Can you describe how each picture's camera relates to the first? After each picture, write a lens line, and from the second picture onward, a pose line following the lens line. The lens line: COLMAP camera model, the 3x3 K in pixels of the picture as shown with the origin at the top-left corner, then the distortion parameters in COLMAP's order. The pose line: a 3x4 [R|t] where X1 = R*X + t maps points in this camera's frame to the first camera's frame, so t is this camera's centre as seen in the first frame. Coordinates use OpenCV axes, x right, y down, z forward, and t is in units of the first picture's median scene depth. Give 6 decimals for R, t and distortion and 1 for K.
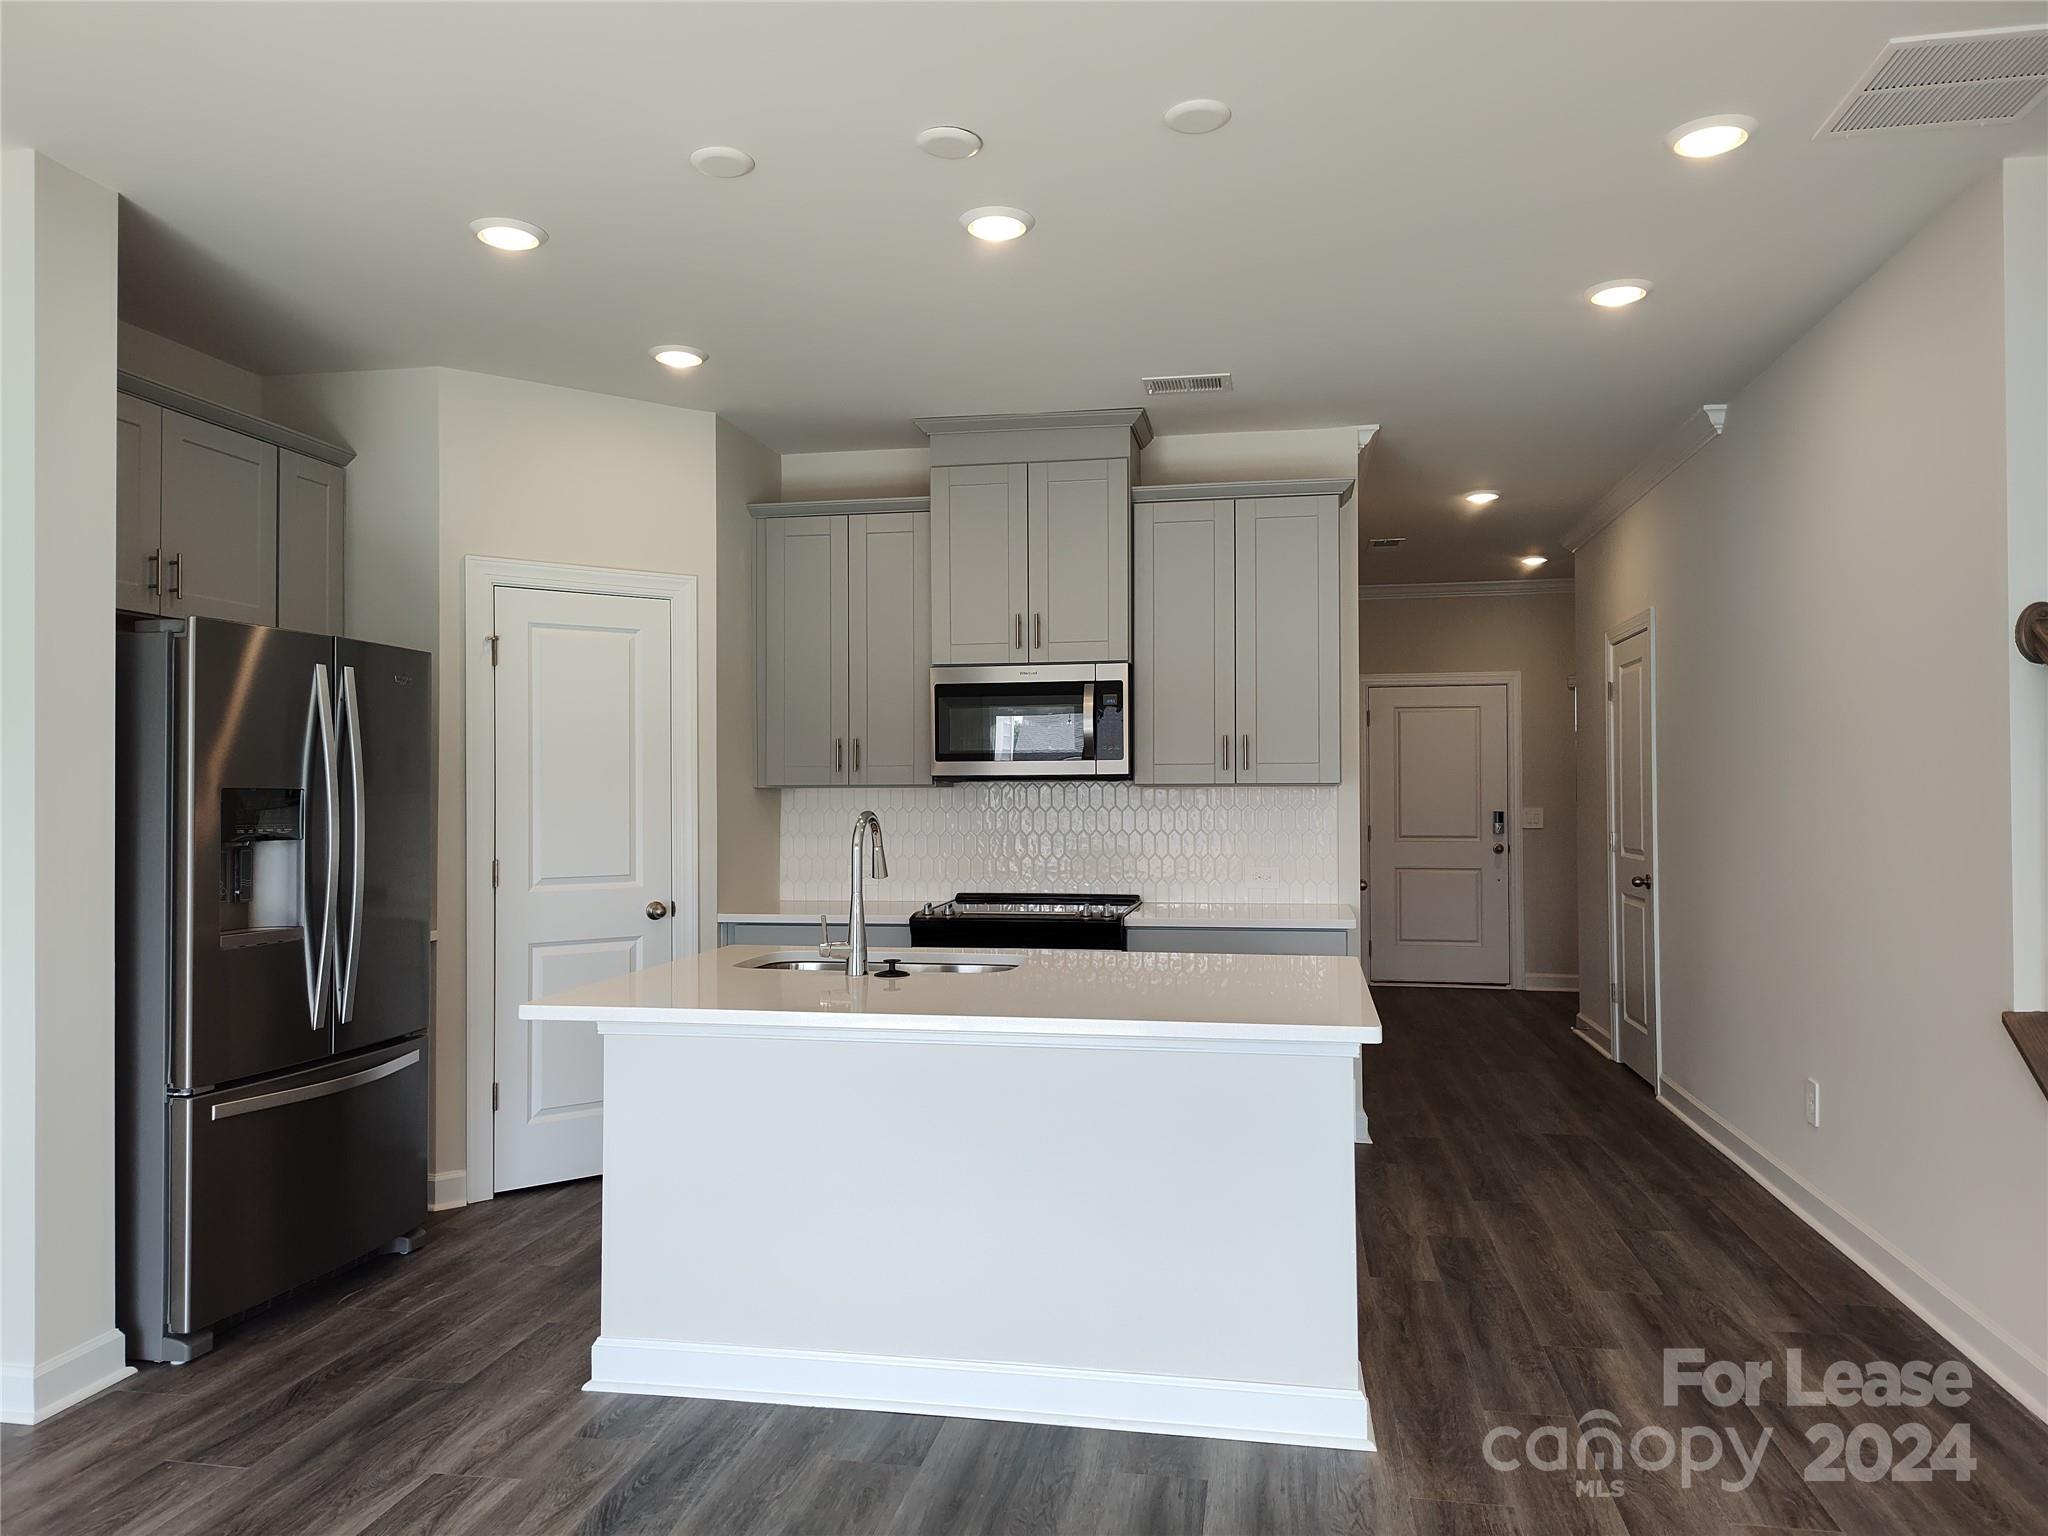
lens RADIAL K [[1390.6, 0, 1019.9], [0, 1390.6, 779.3], [0, 0, 1]] dist [0.048264, -0.048064]
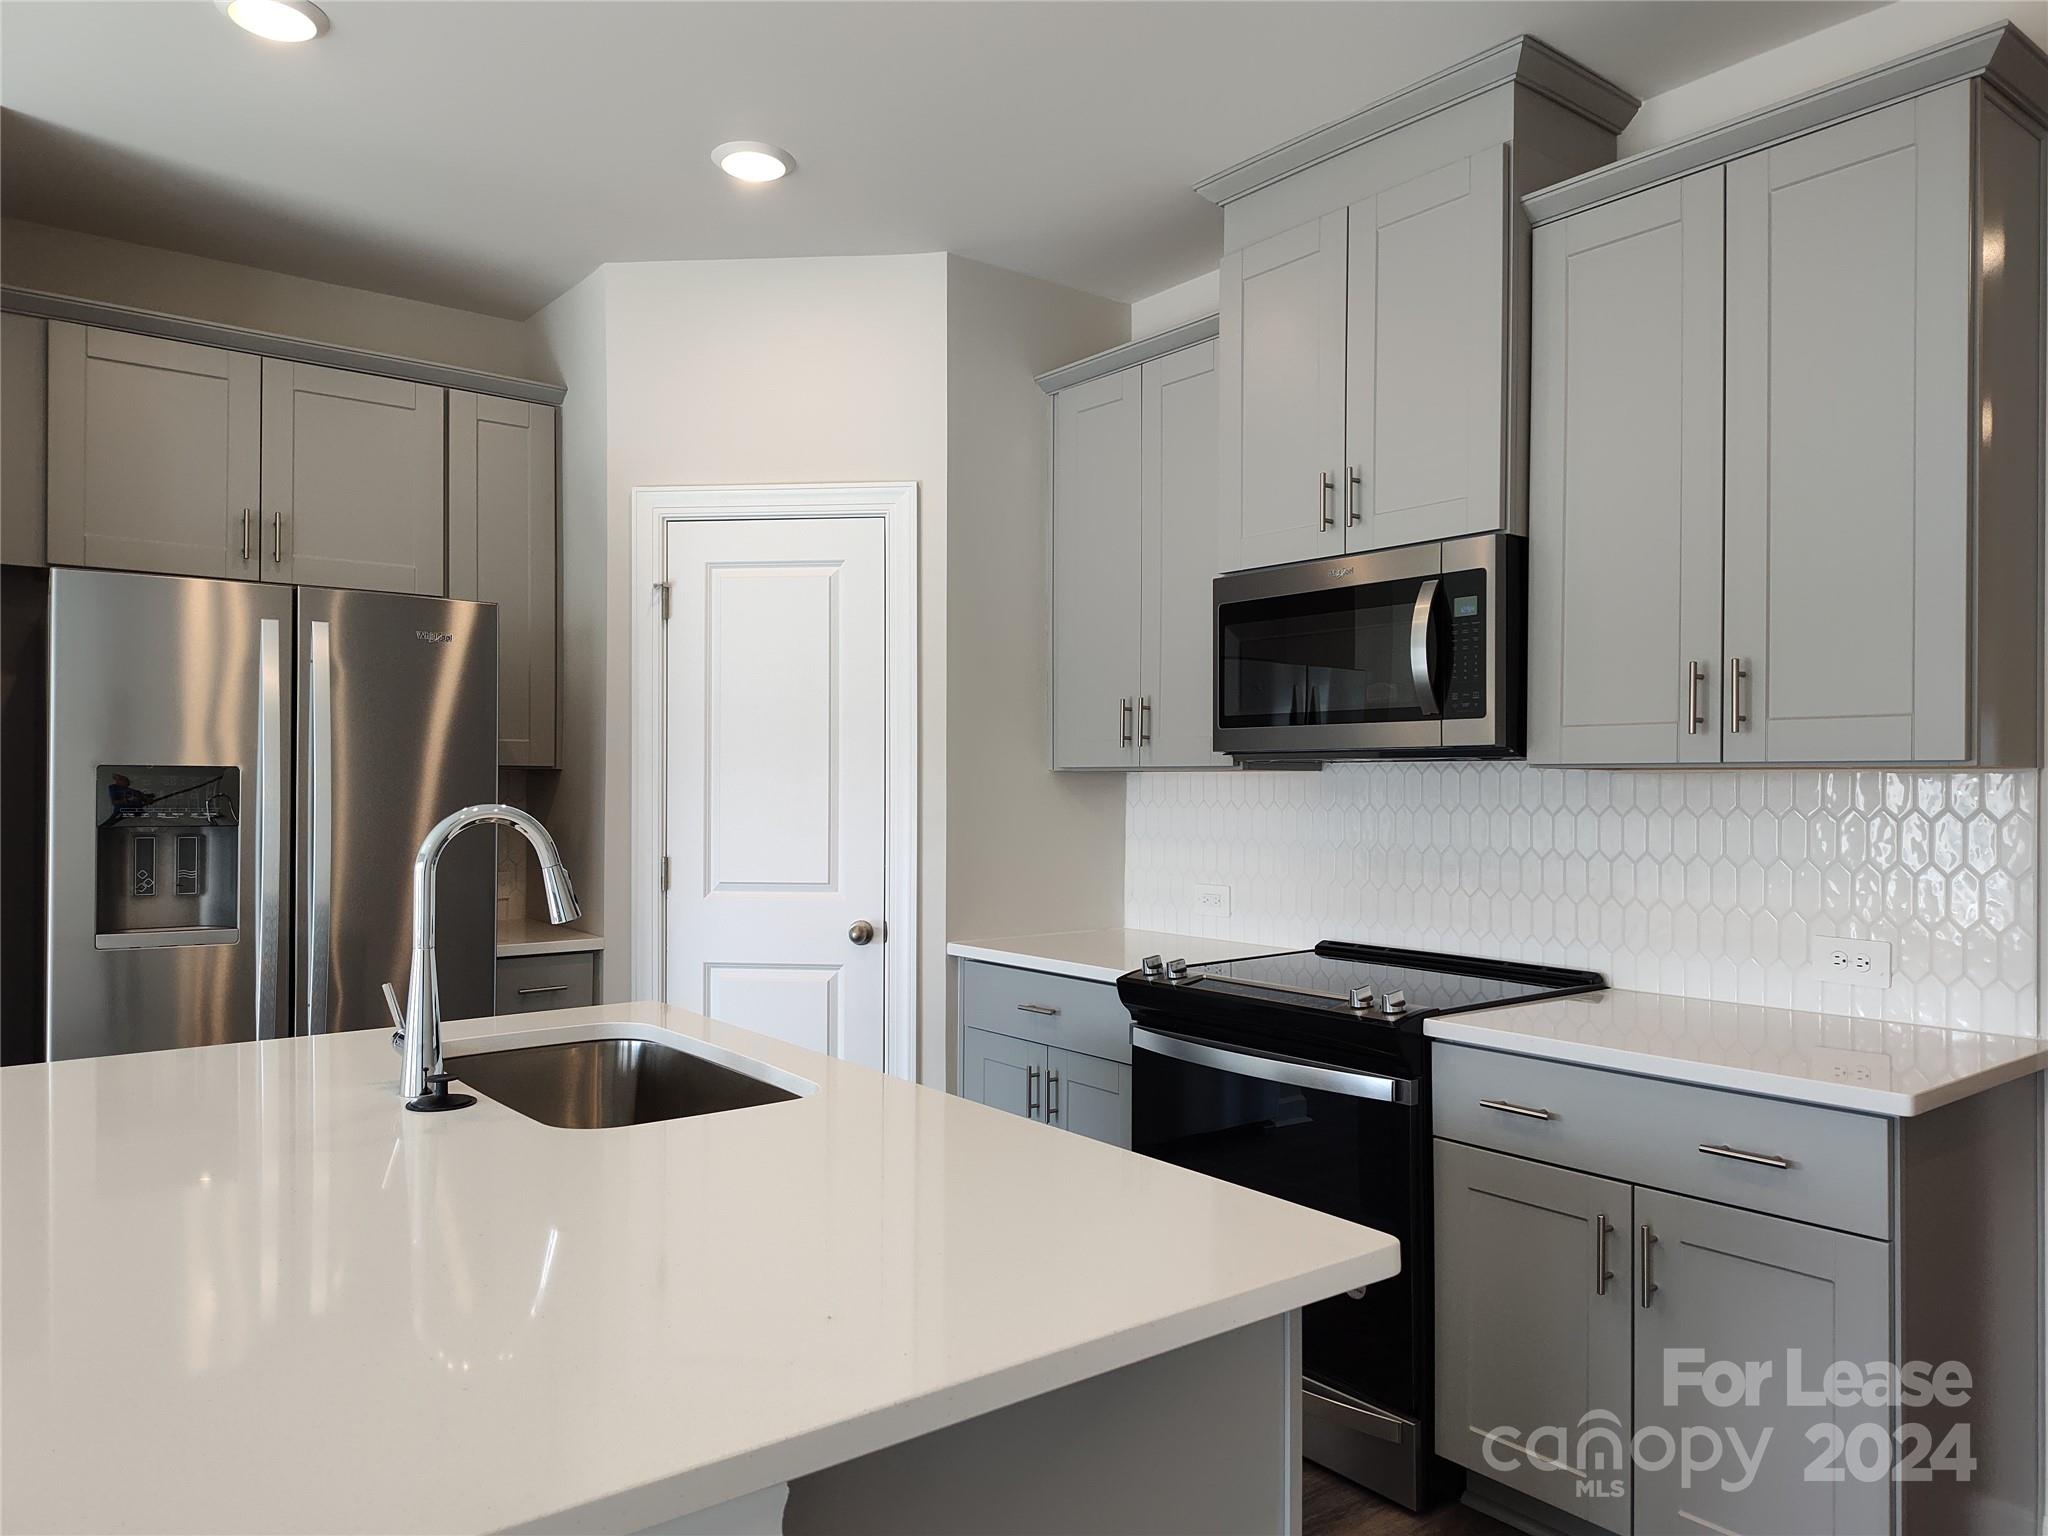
lens RADIAL K [[1390.6, 0, 1019.9], [0, 1390.6, 779.3], [0, 0, 1]] dist [0.048264, -0.048064]
pose [[0.750204, 0.006126, -0.661178, 0.296169], [-0.000768, 0.999964, 0.008394, 0.004801], [0.661206, -0.005790, 0.750182, 0.489478]]
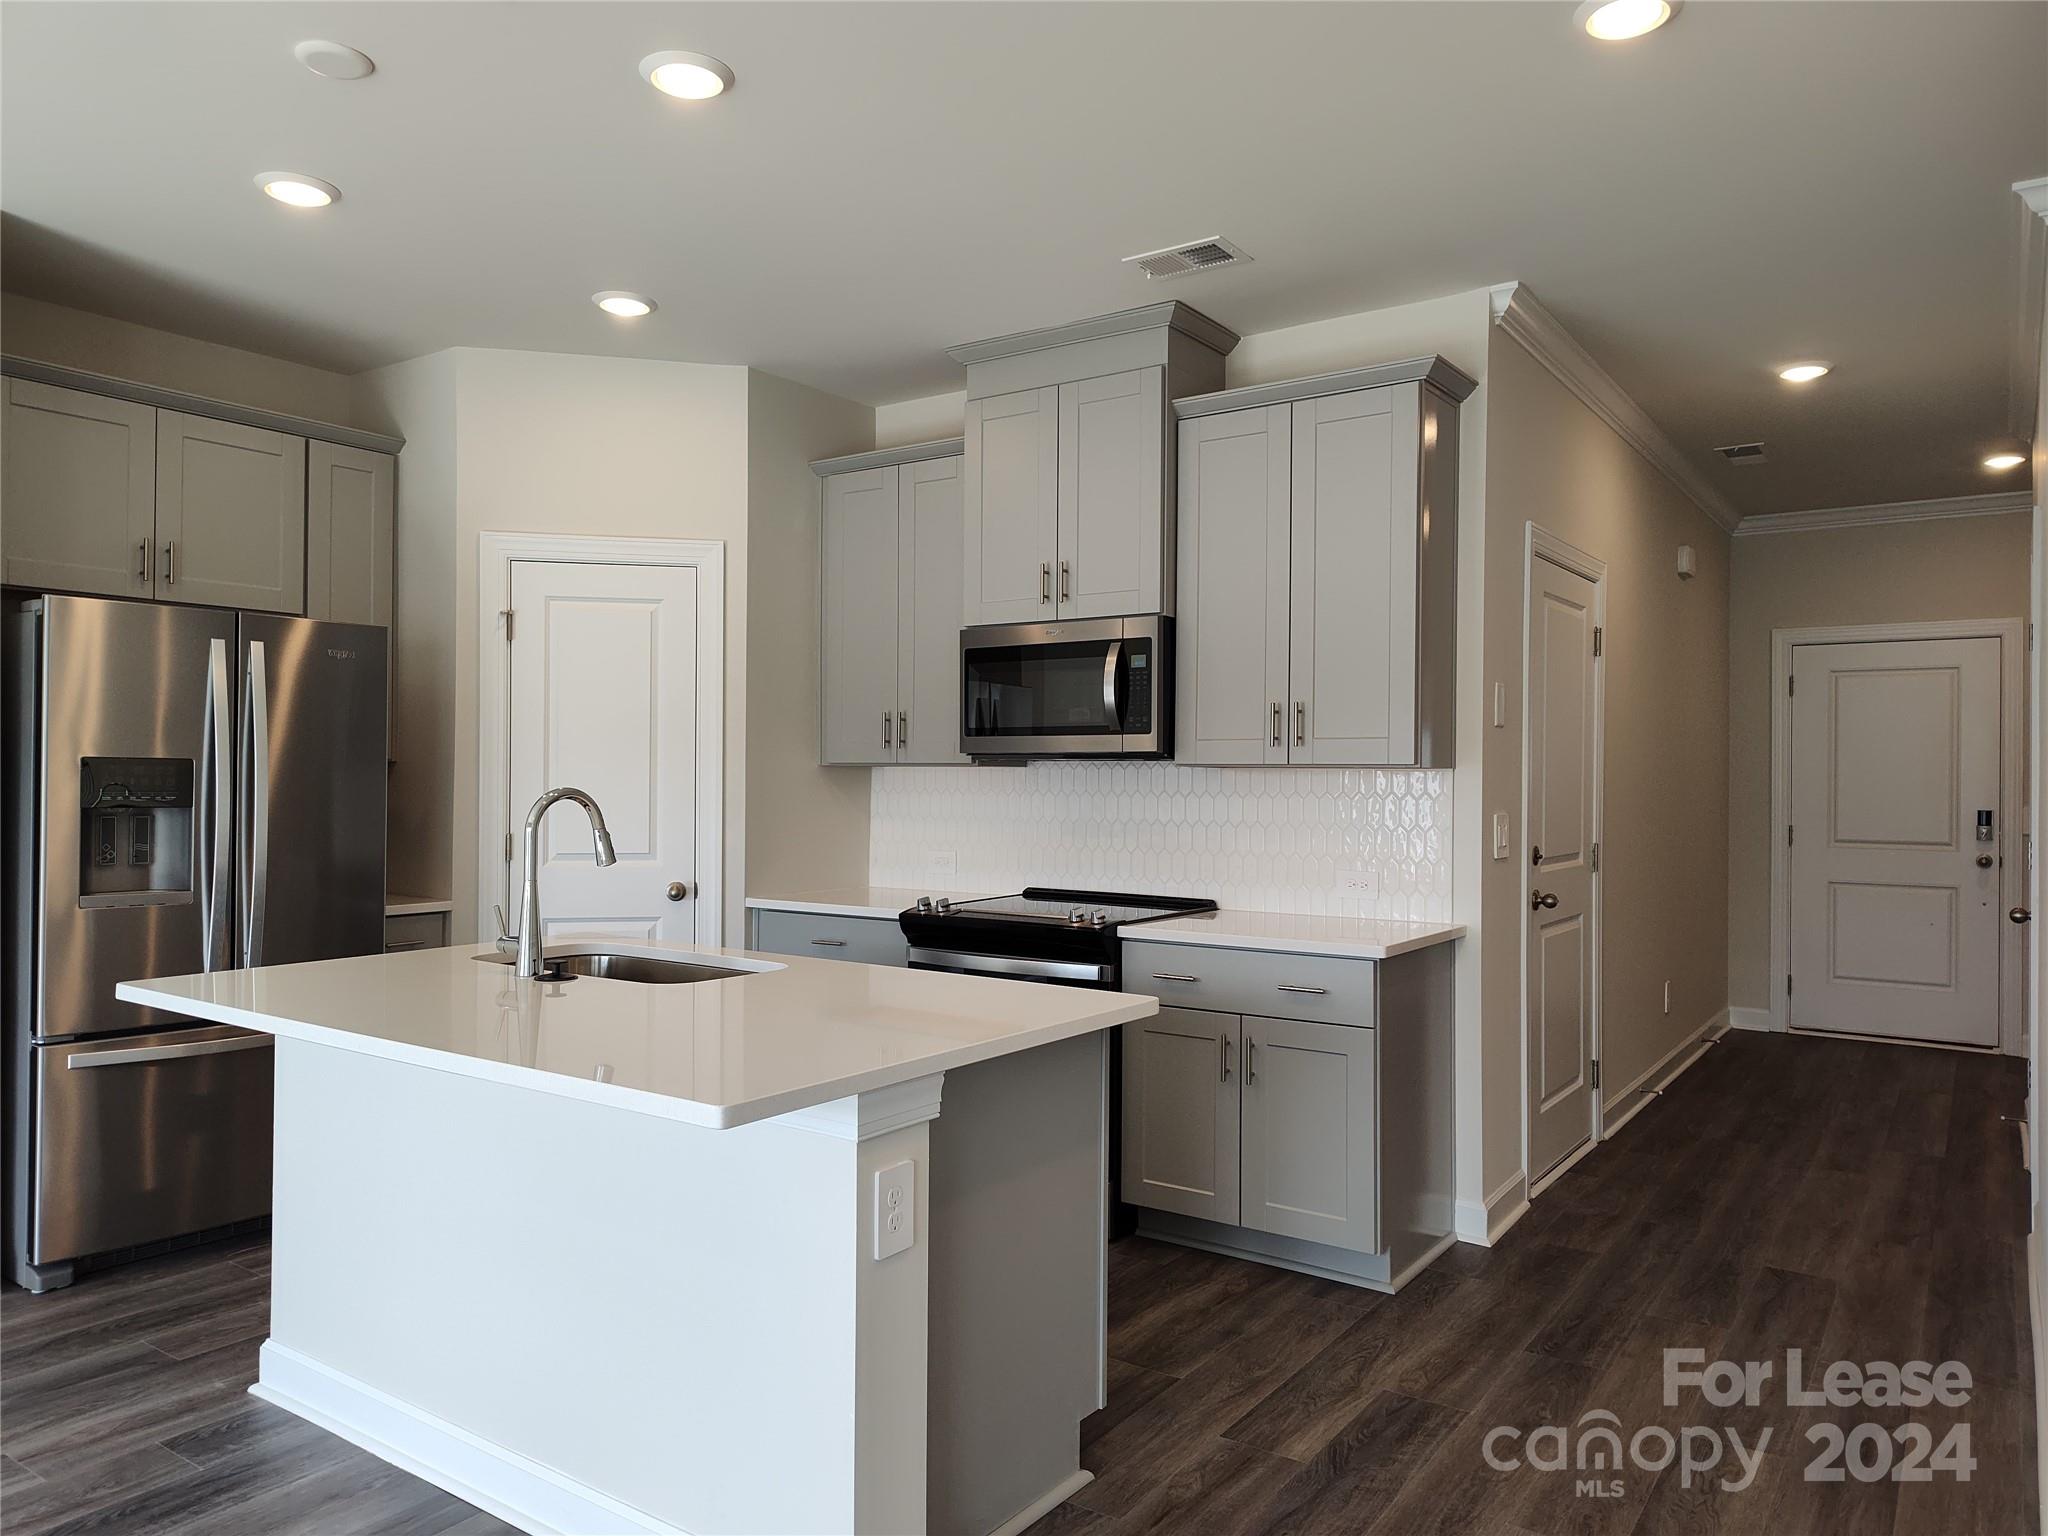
lens RADIAL K [[1390.6, 0, 1019.9], [0, 1390.6, 779.3], [0, 0, 1]] dist [0.048264, -0.048064]
pose [[0.908753, 0.012050, -0.417160, 0.350373], [-0.007481, 0.999893, 0.012585, 0.002760], [0.417267, -0.008316, 0.908746, 0.224302]]
